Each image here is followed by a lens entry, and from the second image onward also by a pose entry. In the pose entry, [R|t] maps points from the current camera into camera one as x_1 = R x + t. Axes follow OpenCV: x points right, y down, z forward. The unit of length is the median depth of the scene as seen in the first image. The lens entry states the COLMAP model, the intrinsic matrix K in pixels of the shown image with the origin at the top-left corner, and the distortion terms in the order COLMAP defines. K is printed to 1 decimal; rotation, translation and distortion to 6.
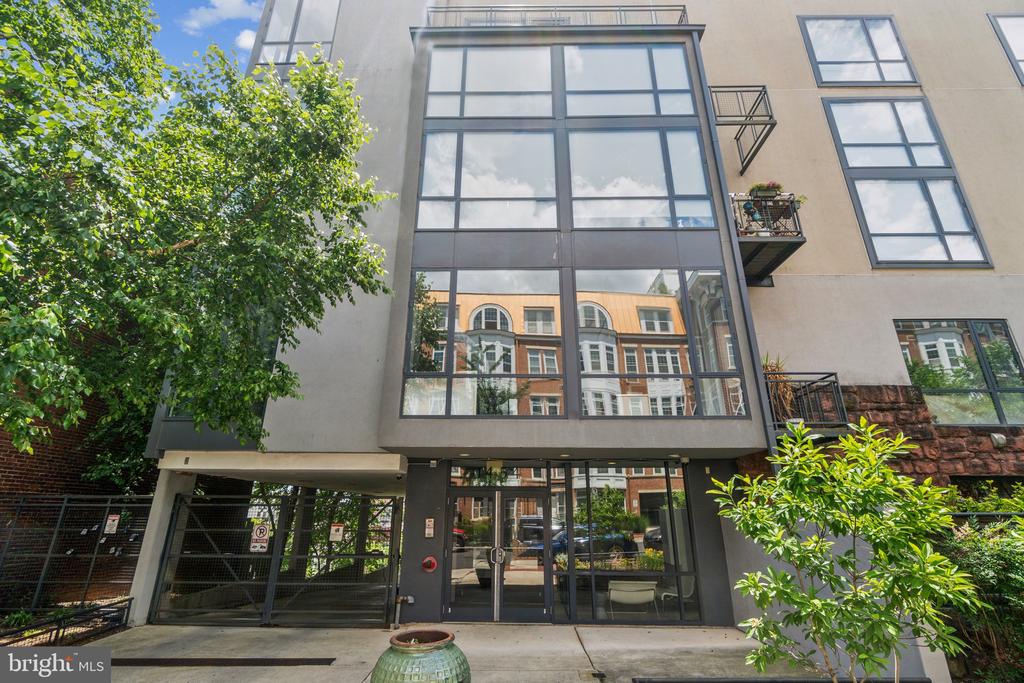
lens RADIAL K [[467.6, 0, 509.4], [0, 467.6, 337.2], [0, 0, 1]] dist [-0.005868, 0.001321]
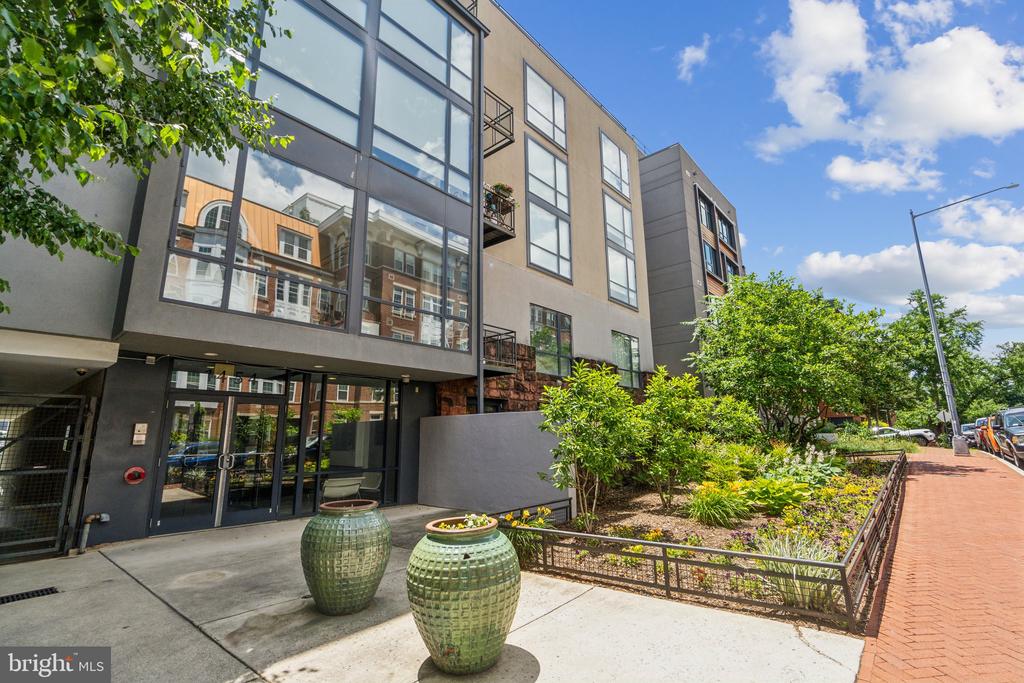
lens RADIAL K [[467.6, 0, 509.3], [0, 467.6, 337.3], [0, 0, 1]] dist [-0.005868, 0.001321]
pose [[0.650122, 0.148763, 0.745125, -0.361091], [-0.250180, 0.967875, 0.025048, 0.053223], [-0.717462, -0.202699, 0.666455, 0.012418]]
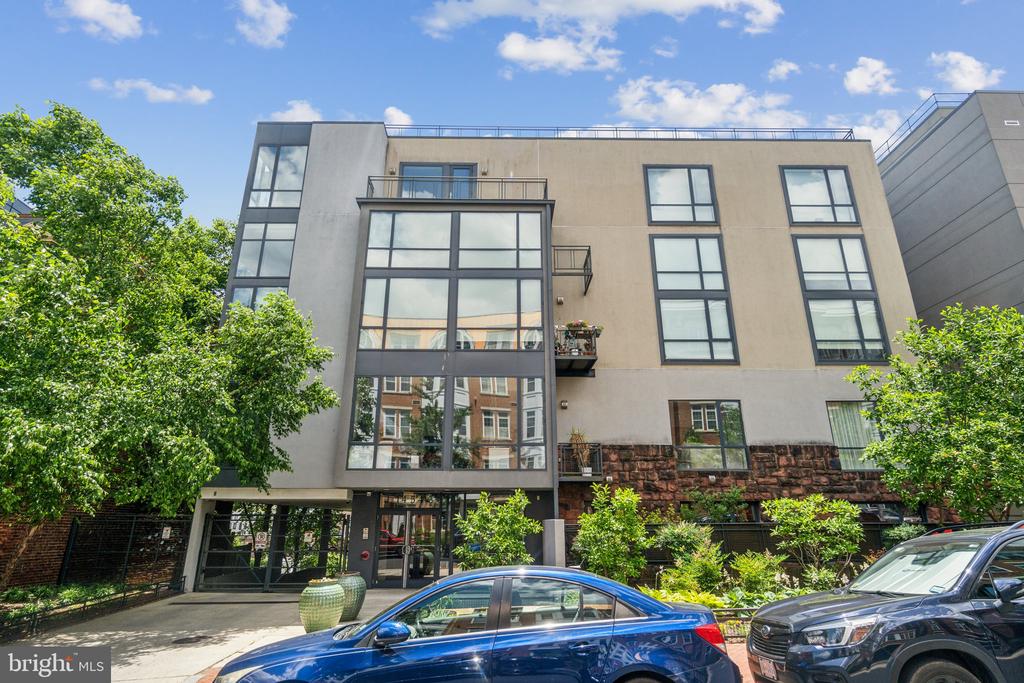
lens RADIAL K [[536.1, 0, 509.4], [0, 536.1, 330.9], [0, 0, 1]] dist [-0.003743, -0.000048]
pose [[0.999457, 0.006795, 0.032235, 0.249863], [-0.007423, 0.999784, 0.019415, -0.319453], [-0.032096, -0.019643, 0.999292, -0.819011]]
